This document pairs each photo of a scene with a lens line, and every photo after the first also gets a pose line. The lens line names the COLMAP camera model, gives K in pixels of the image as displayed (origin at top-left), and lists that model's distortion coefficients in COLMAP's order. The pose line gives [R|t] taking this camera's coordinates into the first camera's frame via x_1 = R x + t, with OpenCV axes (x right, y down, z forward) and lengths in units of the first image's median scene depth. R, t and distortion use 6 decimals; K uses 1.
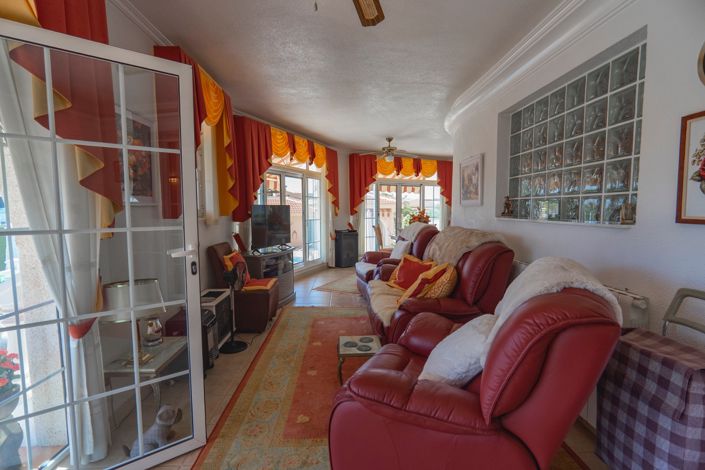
lens RADIAL K [[344.7, 0, 351.9], [0, 344.7, 233.1], [0, 0, 1]] dist [-0.019807, 0.003849]
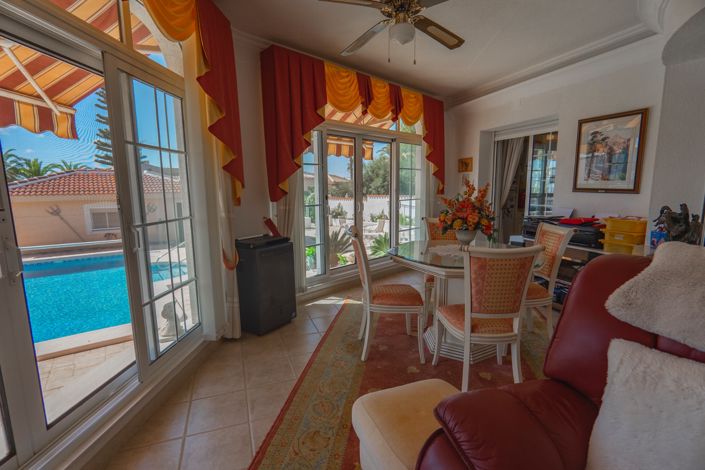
lens RADIAL K [[344.7, 0, 354.7], [0, 344.7, 233.7], [0, 0, 1]] dist [-0.019807, 0.003849]
pose [[0.949470, -0.053956, 0.309184, -0.039220], [0.036138, 0.997354, 0.063073, -0.035262], [-0.311769, -0.048712, 0.948908, 0.570751]]
